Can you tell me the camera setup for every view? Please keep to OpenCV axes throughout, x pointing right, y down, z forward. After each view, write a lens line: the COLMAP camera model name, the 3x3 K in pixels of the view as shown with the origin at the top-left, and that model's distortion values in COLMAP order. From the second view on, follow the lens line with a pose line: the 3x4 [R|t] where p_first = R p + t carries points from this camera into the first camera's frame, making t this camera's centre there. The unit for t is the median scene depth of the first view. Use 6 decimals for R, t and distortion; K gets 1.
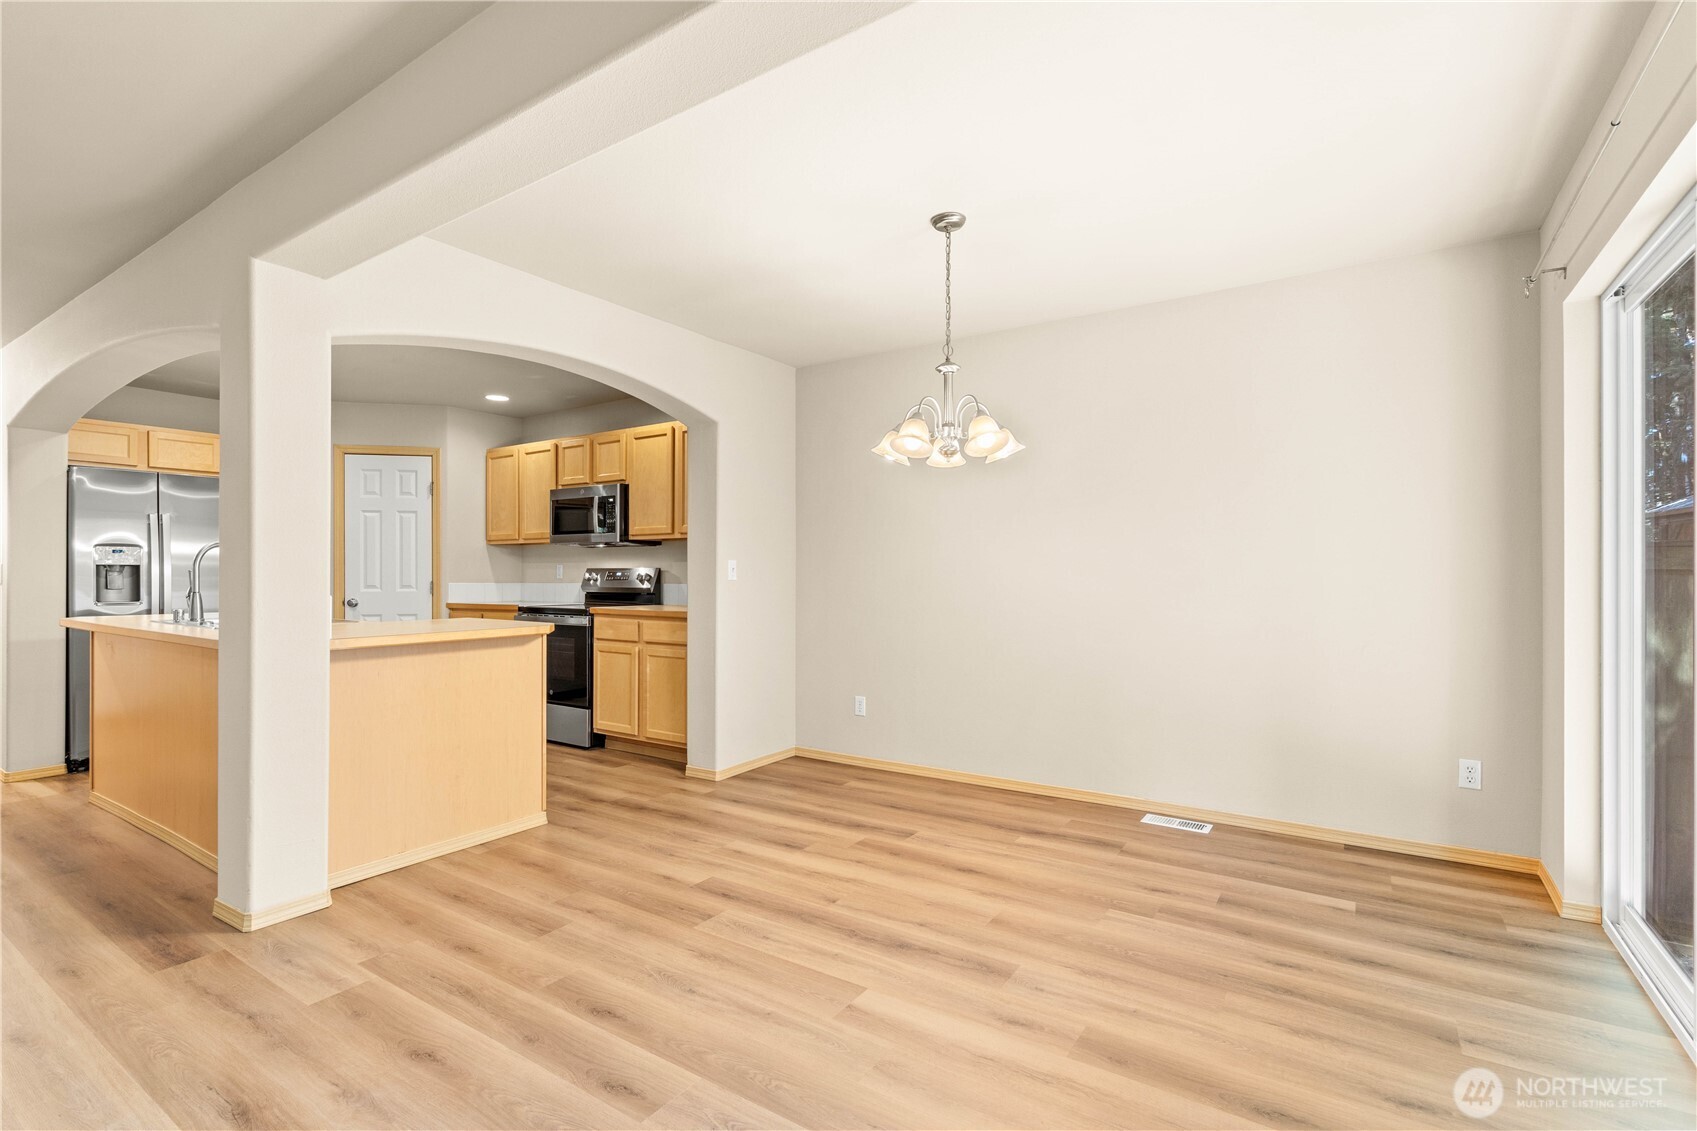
lens RADIAL K [[784.8, 0, 831.0], [0, 784.8, 570.5], [0, 0, 1]] dist [-0.000826, -0.000055]
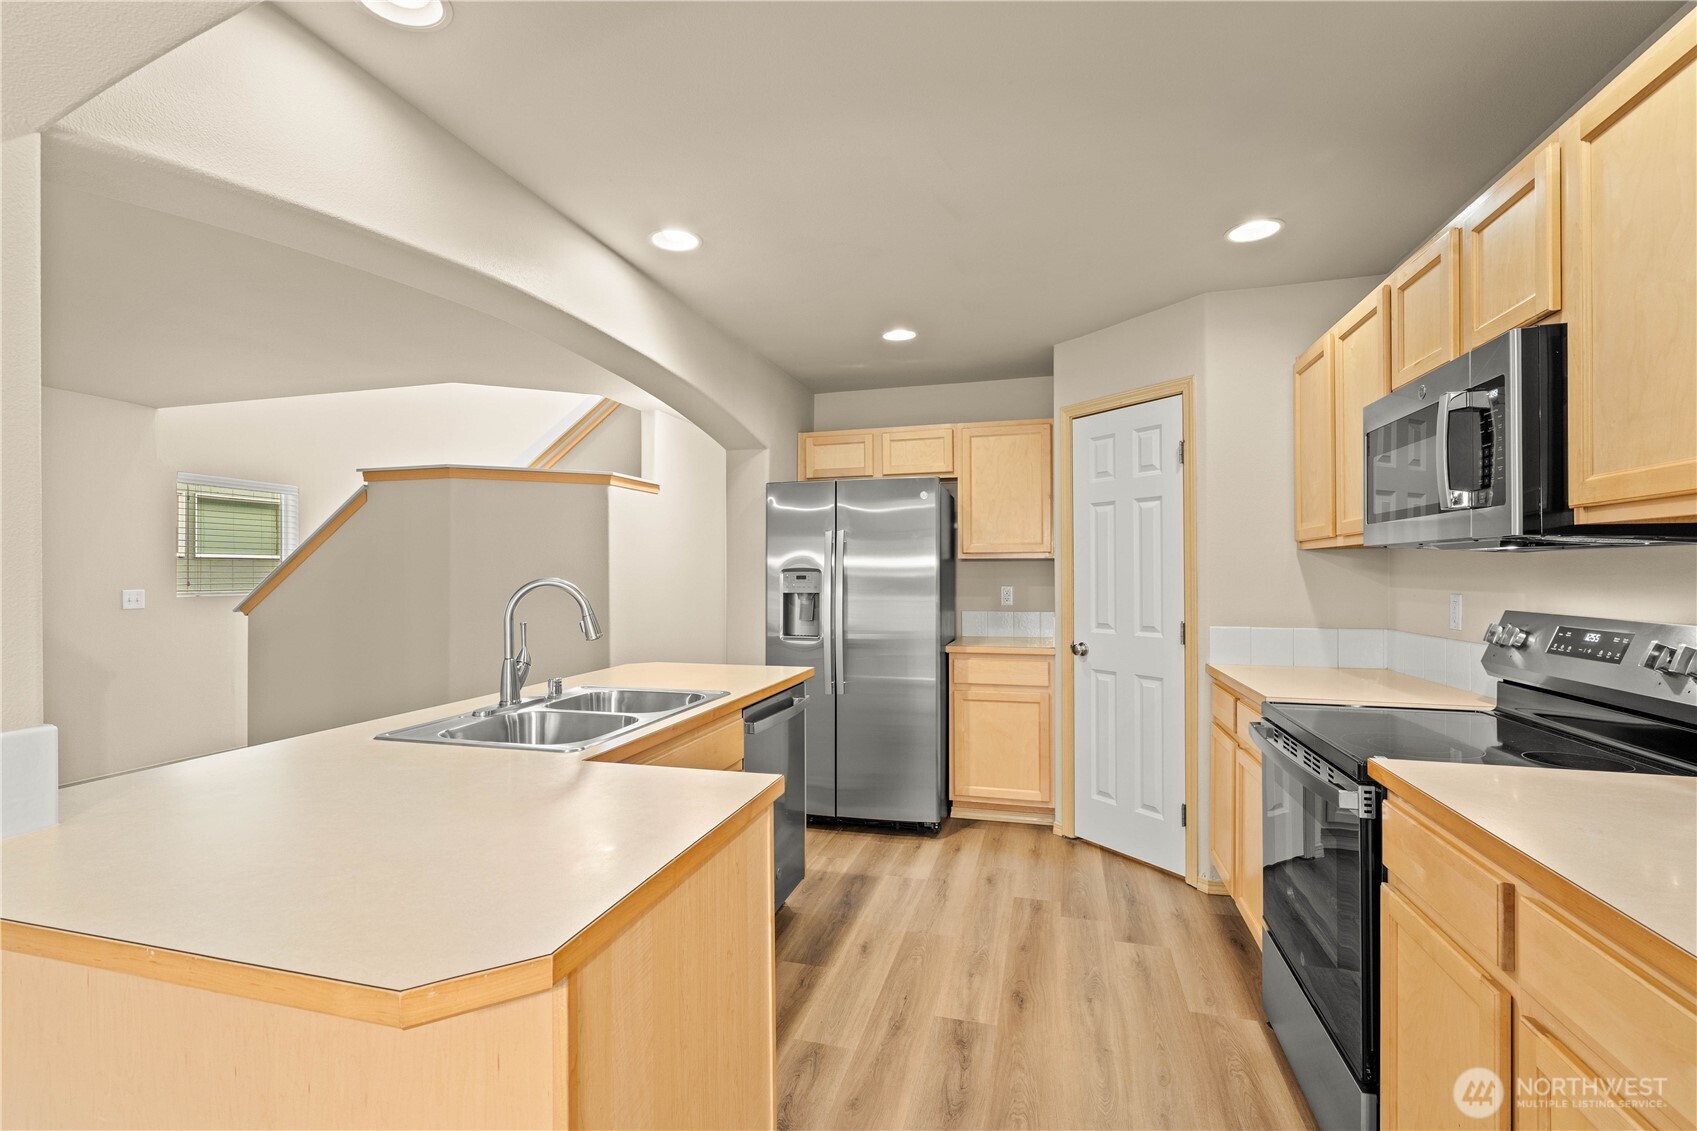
lens RADIAL K [[766.3, 0, 848.5], [0, 766.3, 565.5], [0, 0, 1]] dist [-0.001737, -0.000210]
pose [[0.327173, -0.012148, -0.944886, -0.138506], [0.009602, 0.999908, -0.009531, -0.039480], [0.944916, -0.005955, 0.327260, 1.051072]]
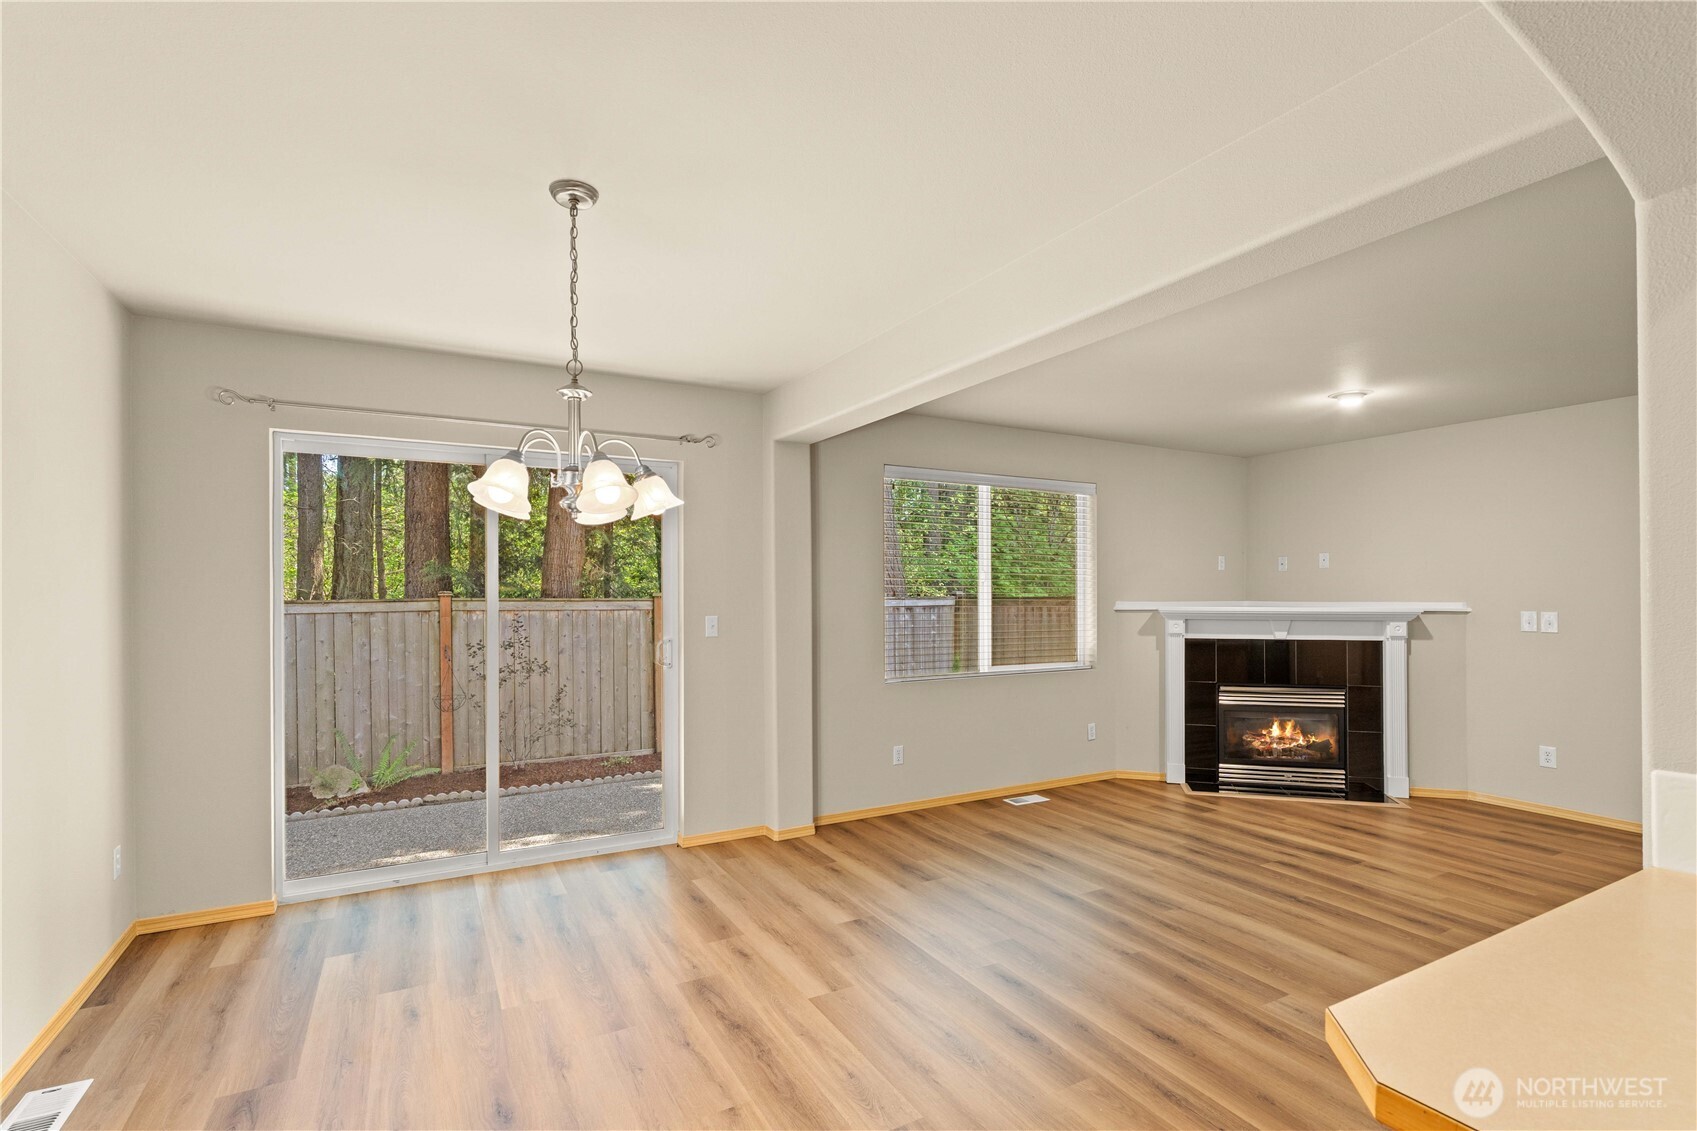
lens RADIAL K [[775.4, 0, 823.6], [0, 775.4, 594.9], [0, 0, 1]] dist [-0.002104, -0.000209]
pose [[-0.884349, 0.001381, 0.466825, -0.333306], [-0.001047, 0.999987, -0.004942, -0.052620], [-0.466826, -0.004859, -0.884336, 1.280570]]
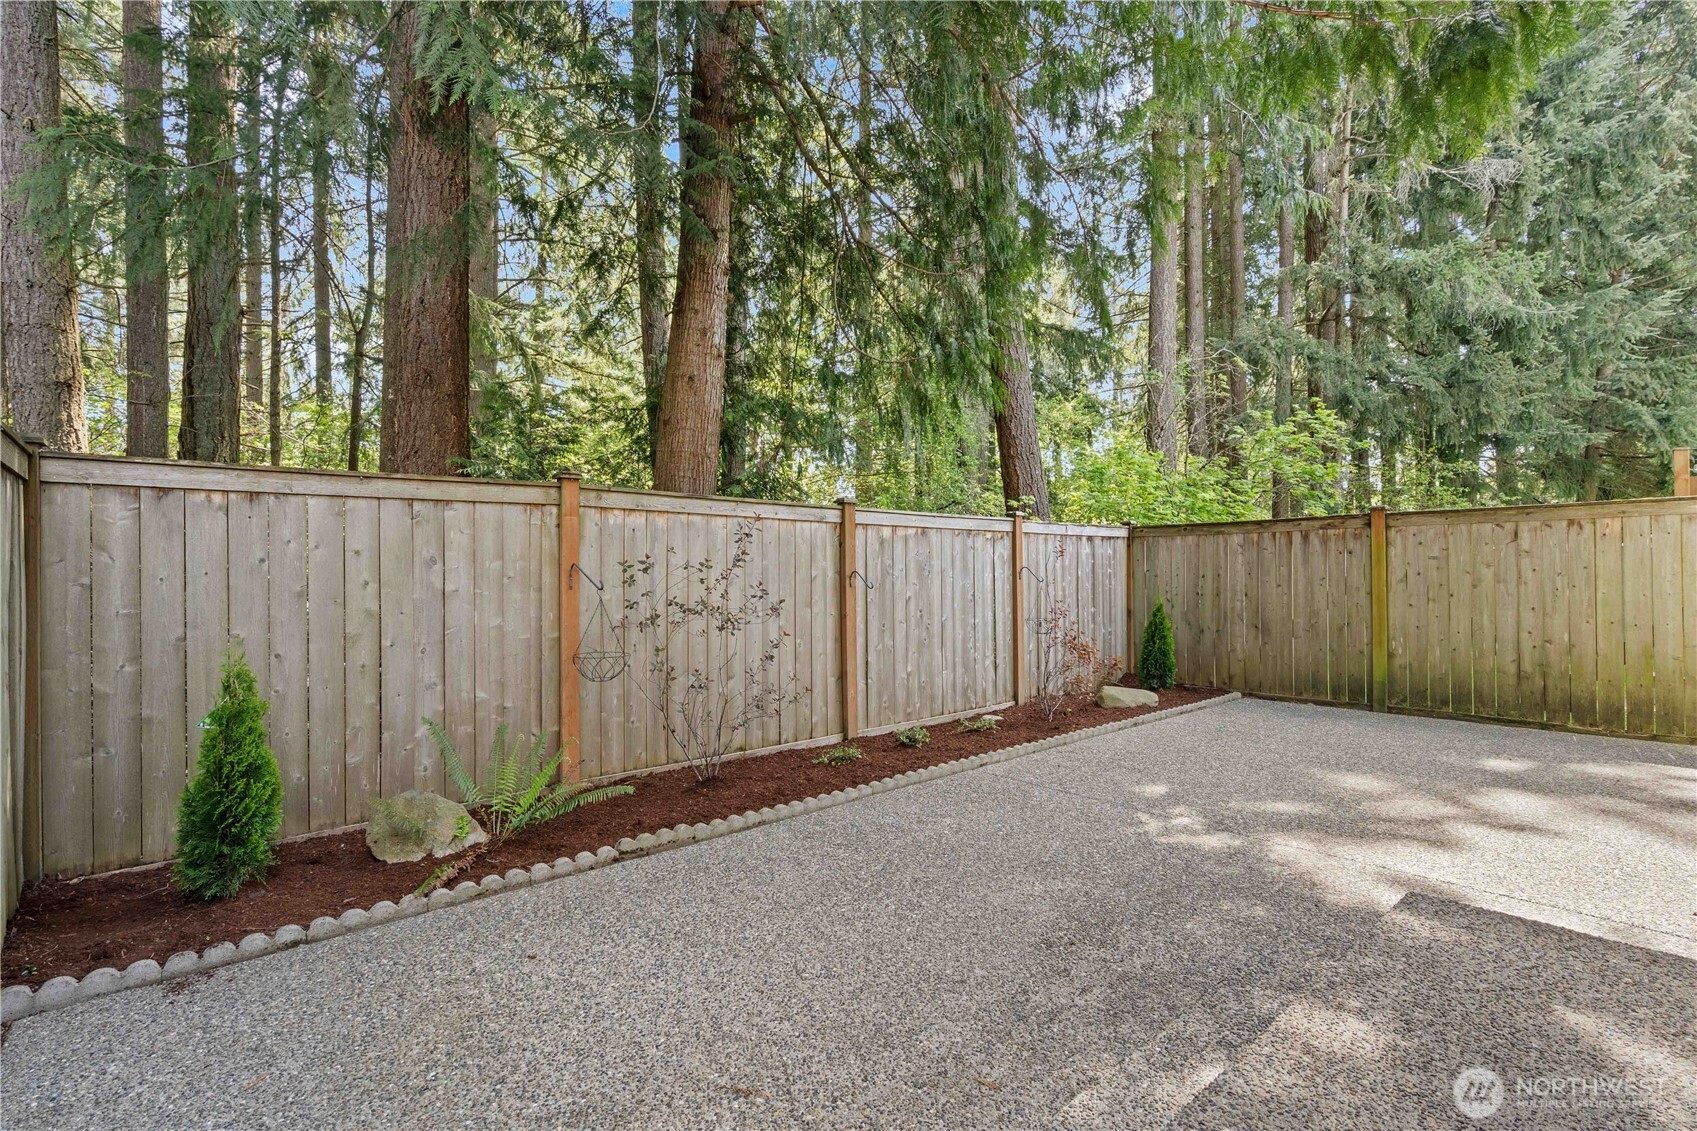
lens RADIAL K [[784.8, 0, 831.0], [0, 784.8, 570.5], [0, 0, 1]] dist [-0.000826, -0.000055]
pose [[-0.960541, 0.002986, 0.278123, 0.979000], [0.001377, 0.999981, -0.005982, 0.106663], [-0.278136, -0.005363, -0.960527, 0.907465]]
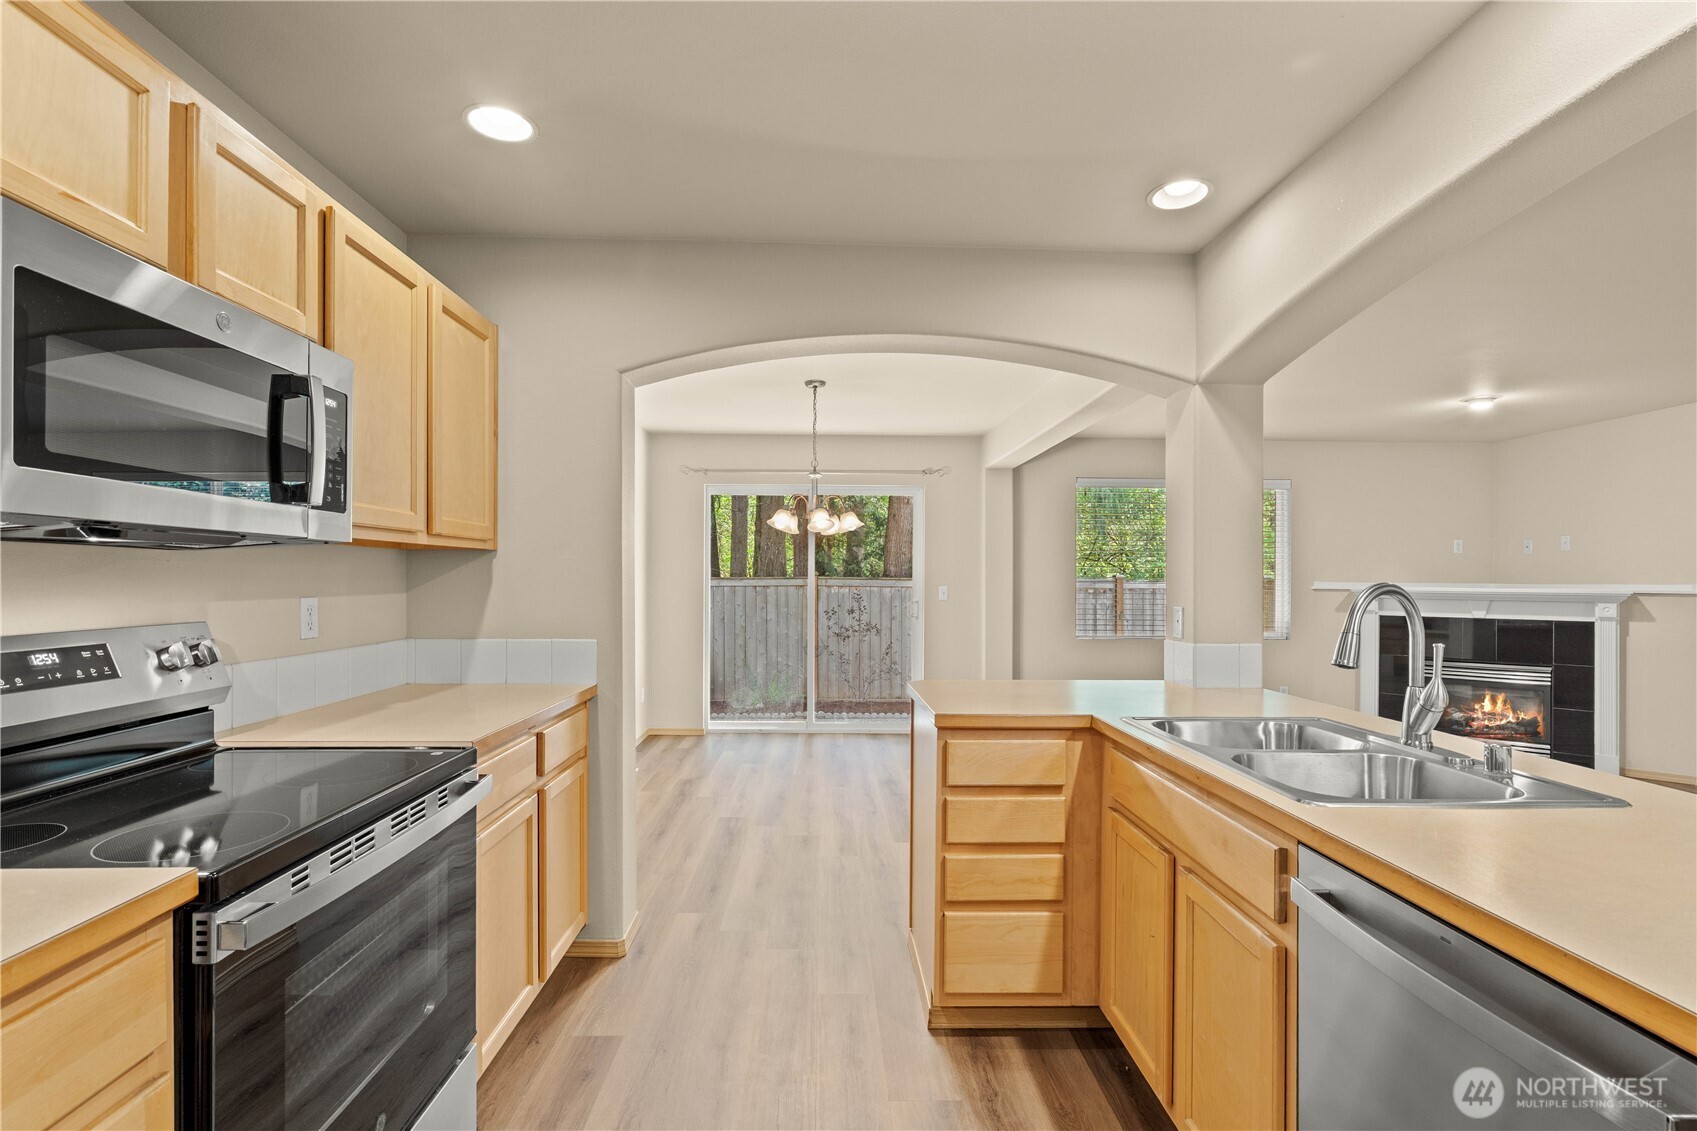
lens RADIAL K [[784.8, 0, 831.0], [0, 784.8, 570.5], [0, 0, 1]] dist [-0.000826, -0.000055]
pose [[-0.570799, 0.004314, 0.821079, -0.995020], [-0.011634, 0.999843, -0.013341, -0.035913], [-0.821008, -0.017168, -0.570659, 1.574886]]
